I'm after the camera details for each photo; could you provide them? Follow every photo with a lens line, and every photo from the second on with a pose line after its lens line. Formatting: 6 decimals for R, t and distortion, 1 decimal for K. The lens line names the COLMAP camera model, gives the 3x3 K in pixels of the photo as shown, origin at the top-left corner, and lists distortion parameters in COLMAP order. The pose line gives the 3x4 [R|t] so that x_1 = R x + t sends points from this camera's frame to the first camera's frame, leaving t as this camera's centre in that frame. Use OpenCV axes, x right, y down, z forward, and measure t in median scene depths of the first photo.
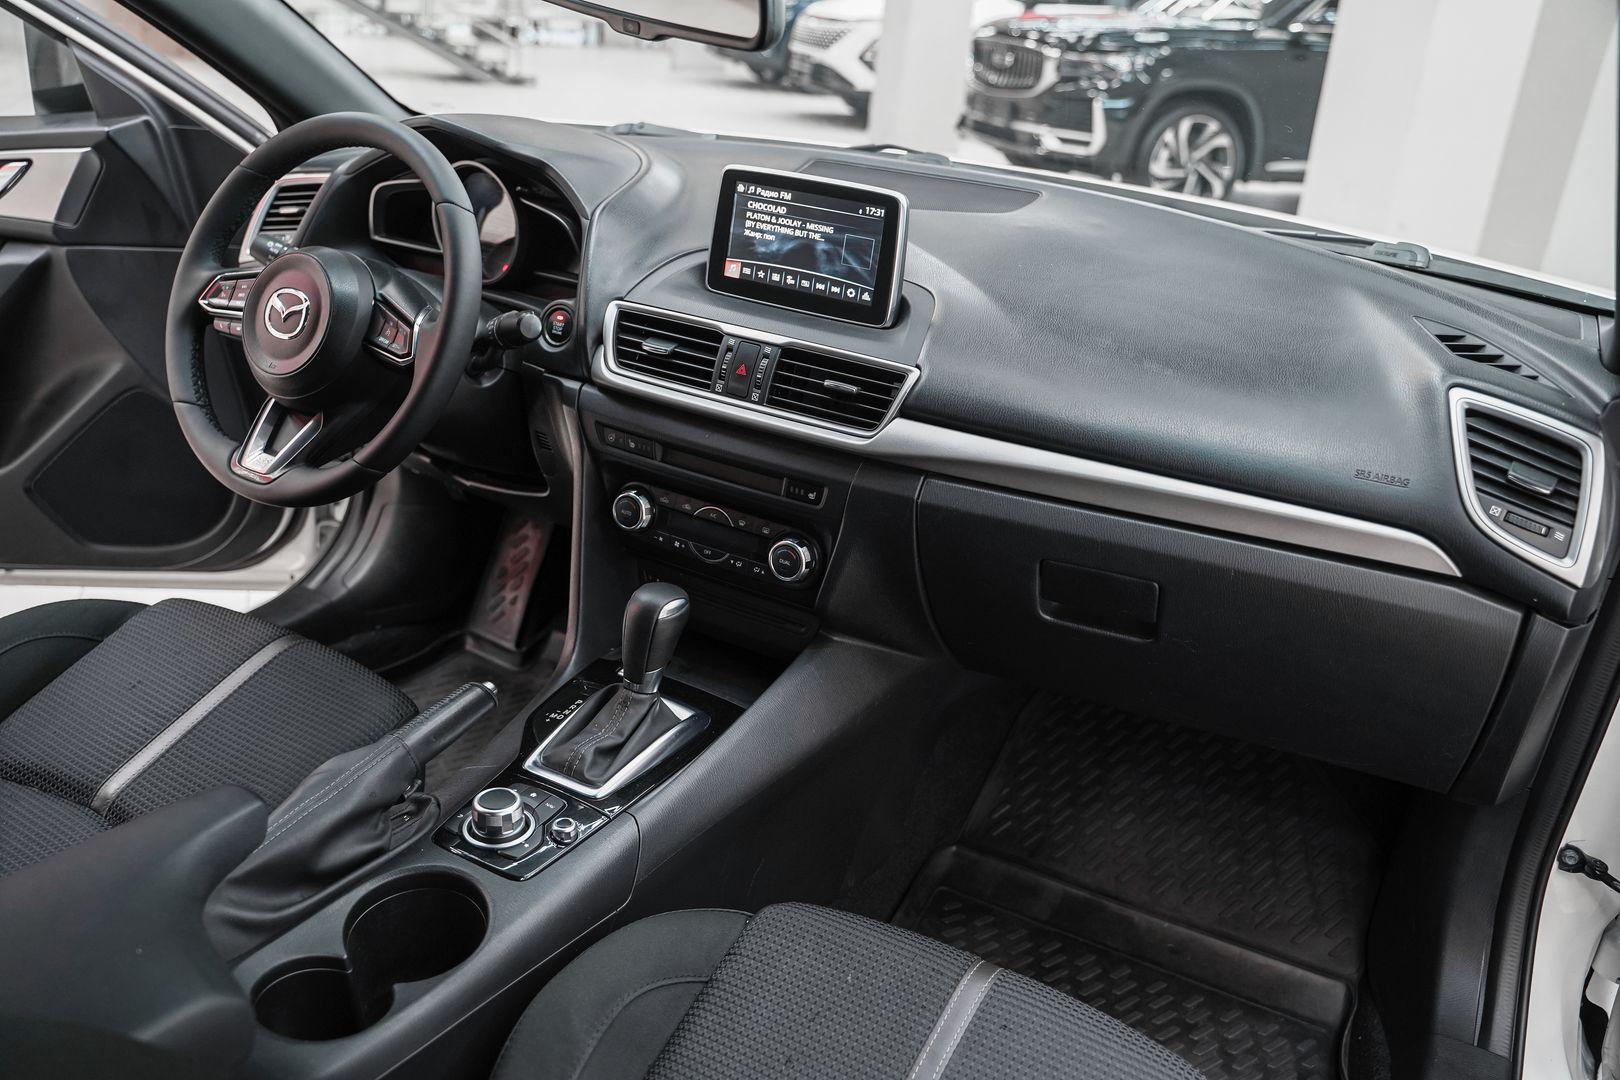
lens RADIAL K [[1322.2, 0, 813.9], [0, 1322.2, 542.8], [0, 0, 1]] dist [-0.117085, 0.082648]
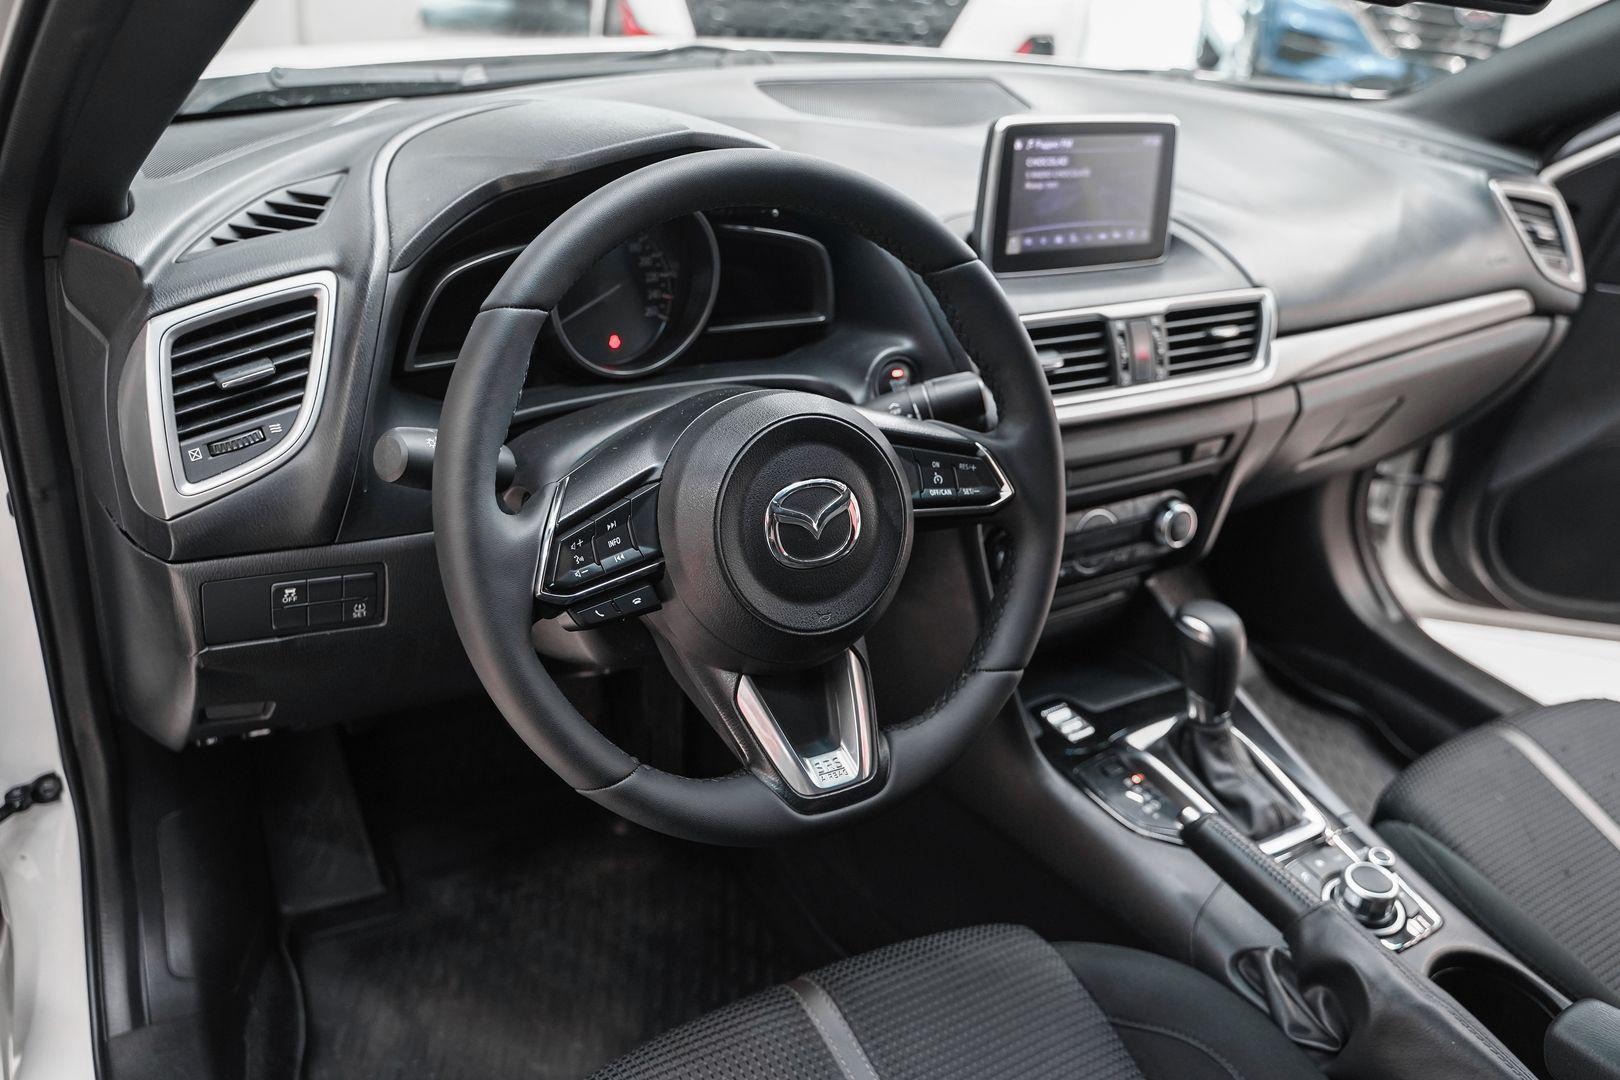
lens RADIAL K [[1322.2, 0, 814.3], [0, 1322.2, 537.7], [0, 0, 1]] dist [-0.117085, 0.082648]
pose [[0.495076, -0.443285, 0.747261, -0.824195], [0.306244, 0.893891, 0.327374, -0.353066], [-0.813089, 0.066769, 0.578297, 0.643077]]
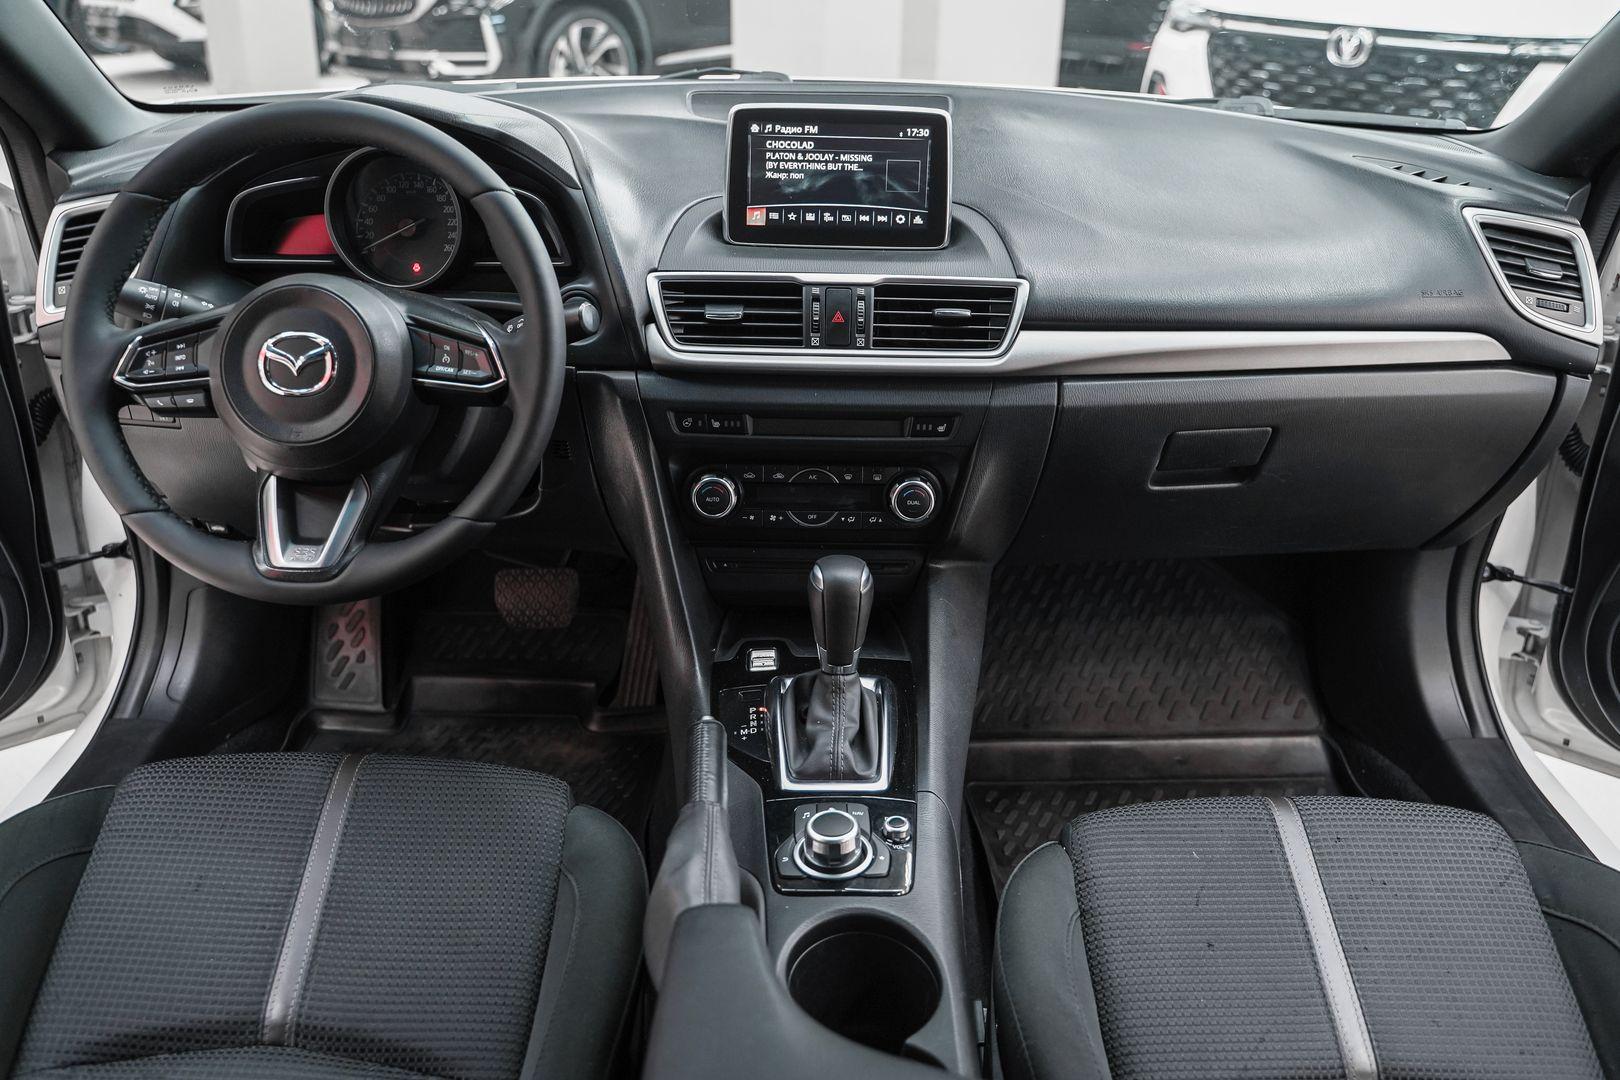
lens RADIAL K [[1322.2, 0, 816.8], [0, 1322.2, 543.7], [0, 0, 1]] dist [-0.117085, 0.082648]
pose [[0.863307, -0.272161, 0.425006, -0.485398], [0.245534, 0.962247, 0.117444, -0.084784], [-0.440924, 0.002963, 0.897539, 0.150266]]
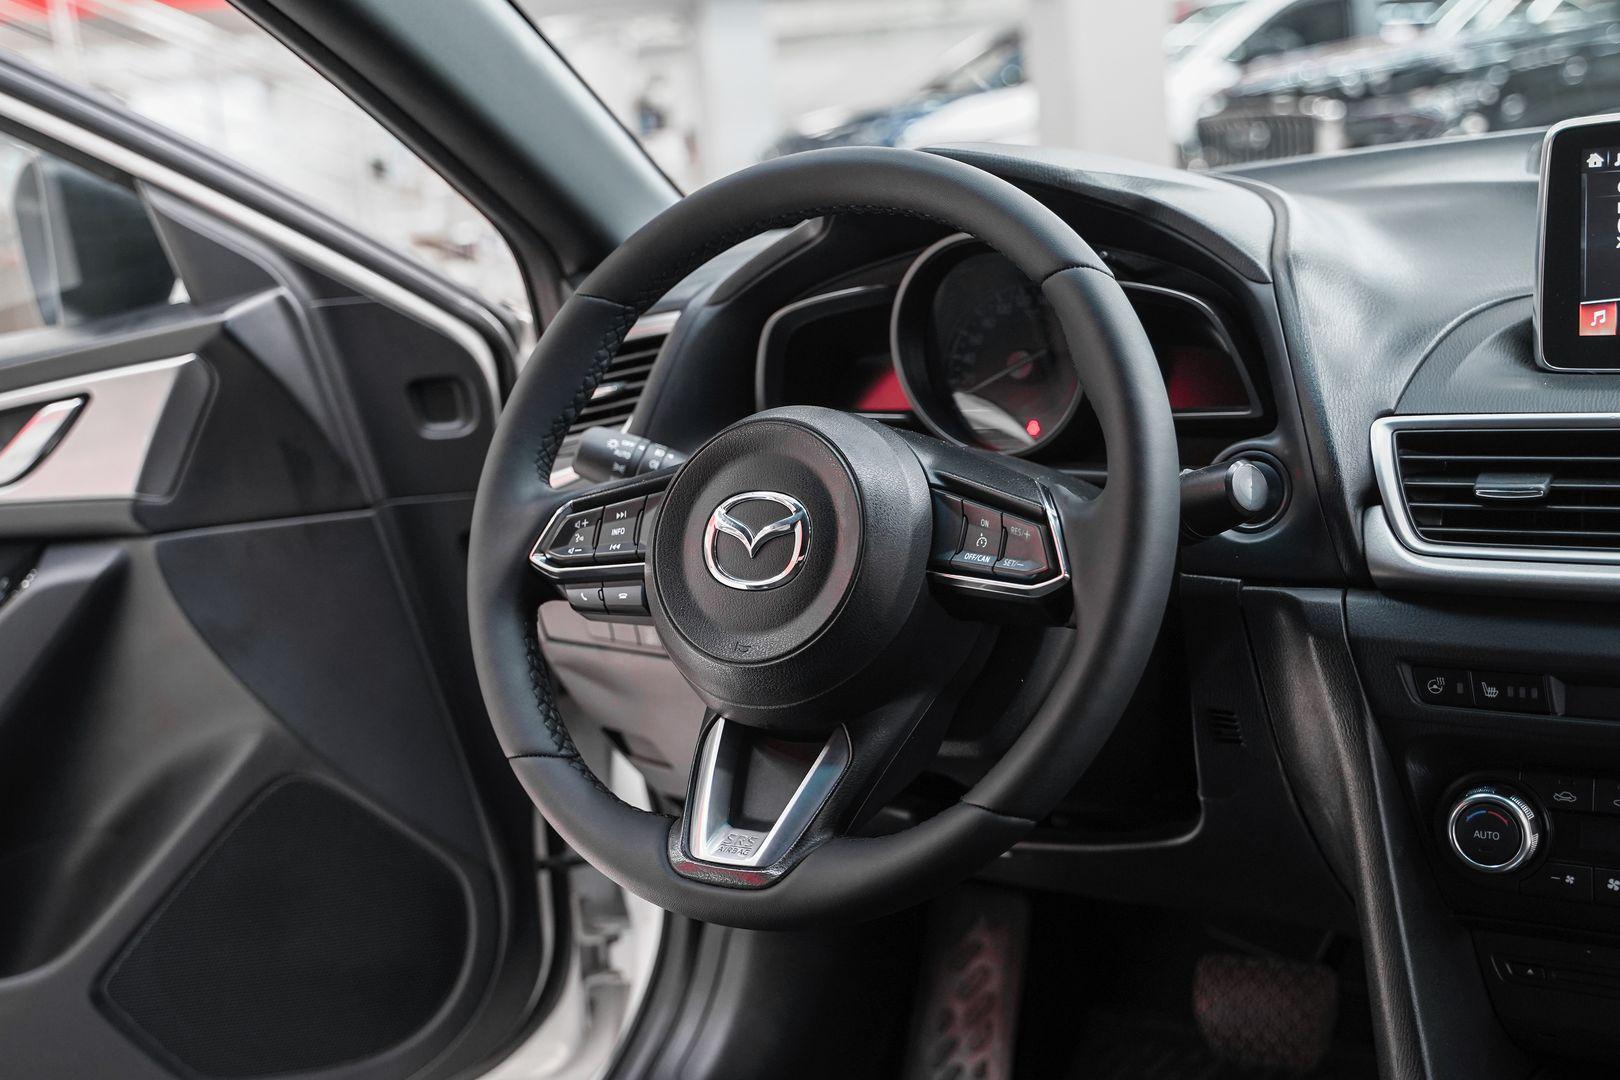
lens RADIAL K [[1958.9, 0, 795.9], [0, 1958.9, 515.9], [0, 0, 1]] dist [0.011542, 0.000000]
pose [[0.984090, -0.167397, -0.059533, -0.335405], [0.150931, 0.964446, -0.216942, -0.018508], [0.093732, 0.204505, 0.974368, 0.252837]]
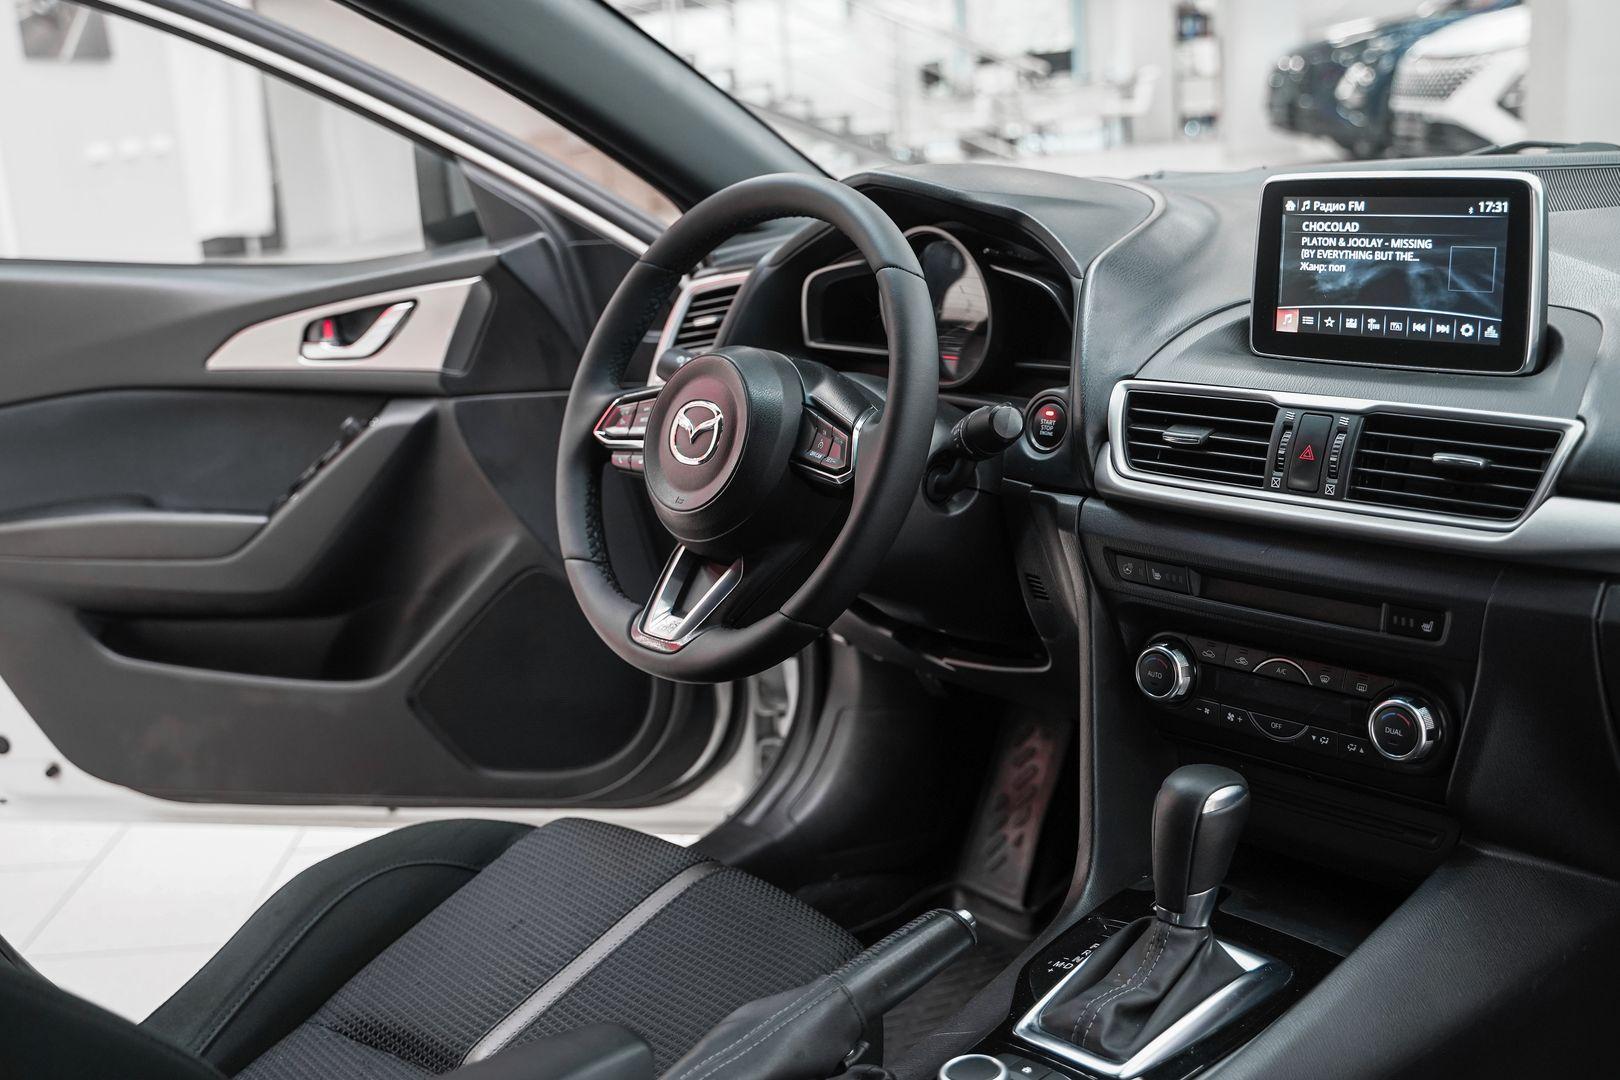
lens RADIAL K [[1805.3, 0, 758.8], [0, 1805.3, 506.5], [0, 0, 1]] dist [-0.027960, 0.000000]
pose [[0.927768, -0.076741, -0.365182, 0.020091], [0.011764, 0.984153, -0.176928, 0.057250], [0.372973, 0.159853, 0.913968, 0.030108]]
